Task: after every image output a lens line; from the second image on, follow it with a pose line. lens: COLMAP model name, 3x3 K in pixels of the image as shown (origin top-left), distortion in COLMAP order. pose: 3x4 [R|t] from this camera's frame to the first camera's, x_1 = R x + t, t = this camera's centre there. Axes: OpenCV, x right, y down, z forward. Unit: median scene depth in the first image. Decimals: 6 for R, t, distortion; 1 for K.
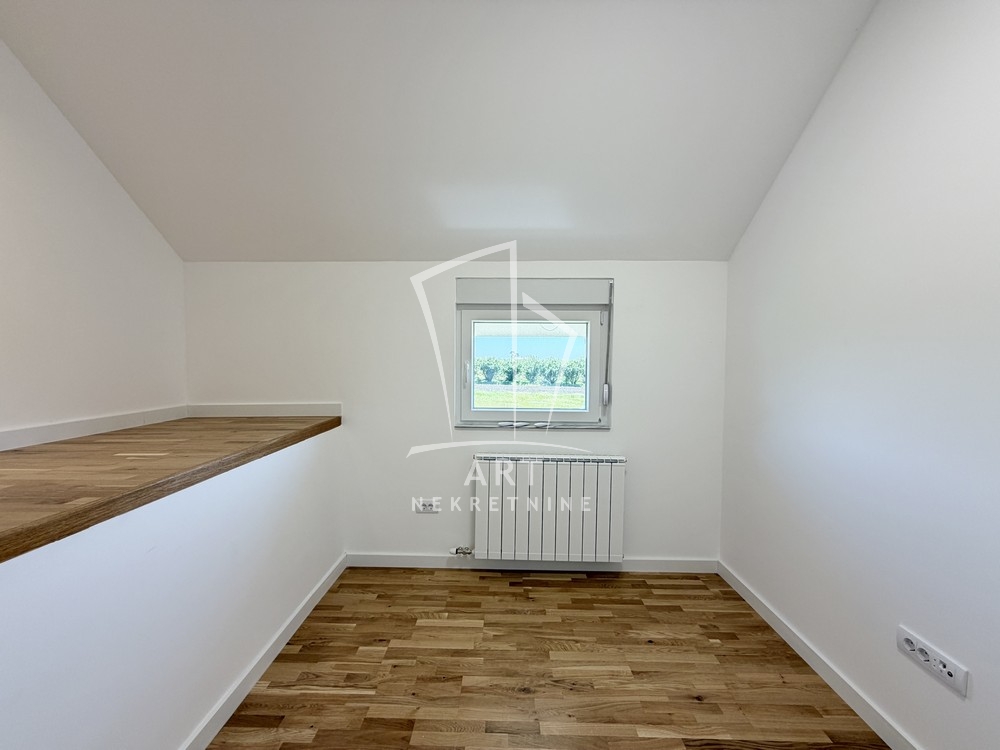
lens RADIAL K [[399.0, 0, 498.0], [0, 399.0, 376.8], [0, 0, 1]] dist [-0.001964, 0.000276]
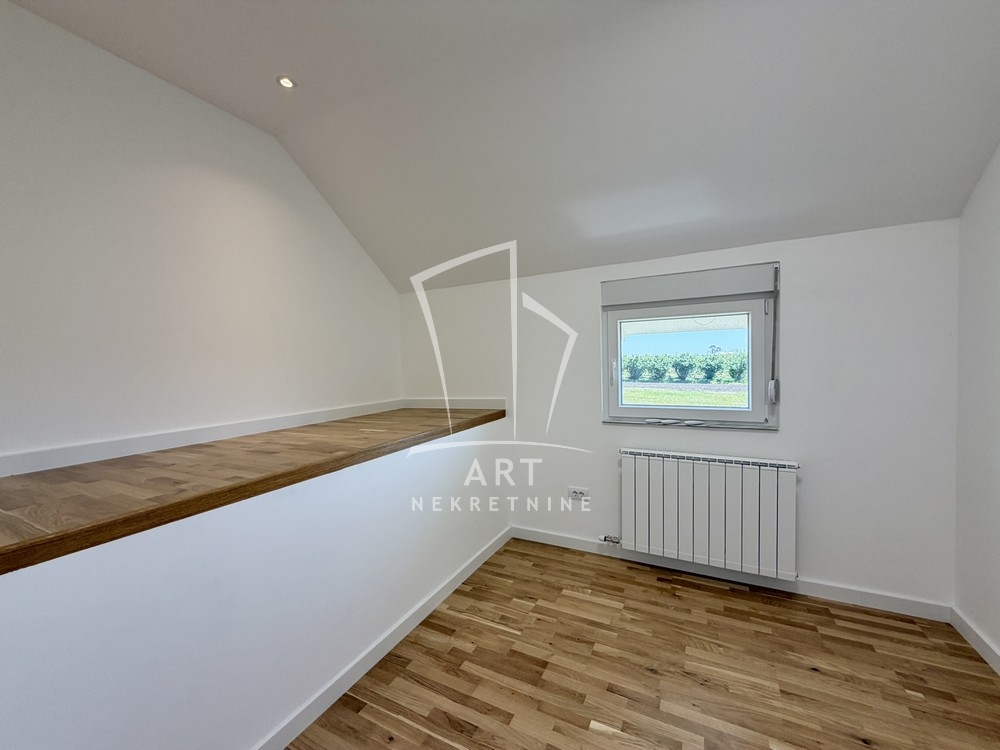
lens RADIAL K [[399.0, 0, 496.4], [0, 399.0, 377.4], [0, 0, 1]] dist [-0.001964, 0.000276]
pose [[0.895553, -0.015013, -0.444702, 0.141247], [0.016032, 0.999870, -0.001469, 0.004531], [0.444667, -0.005814, 0.895677, -0.097669]]
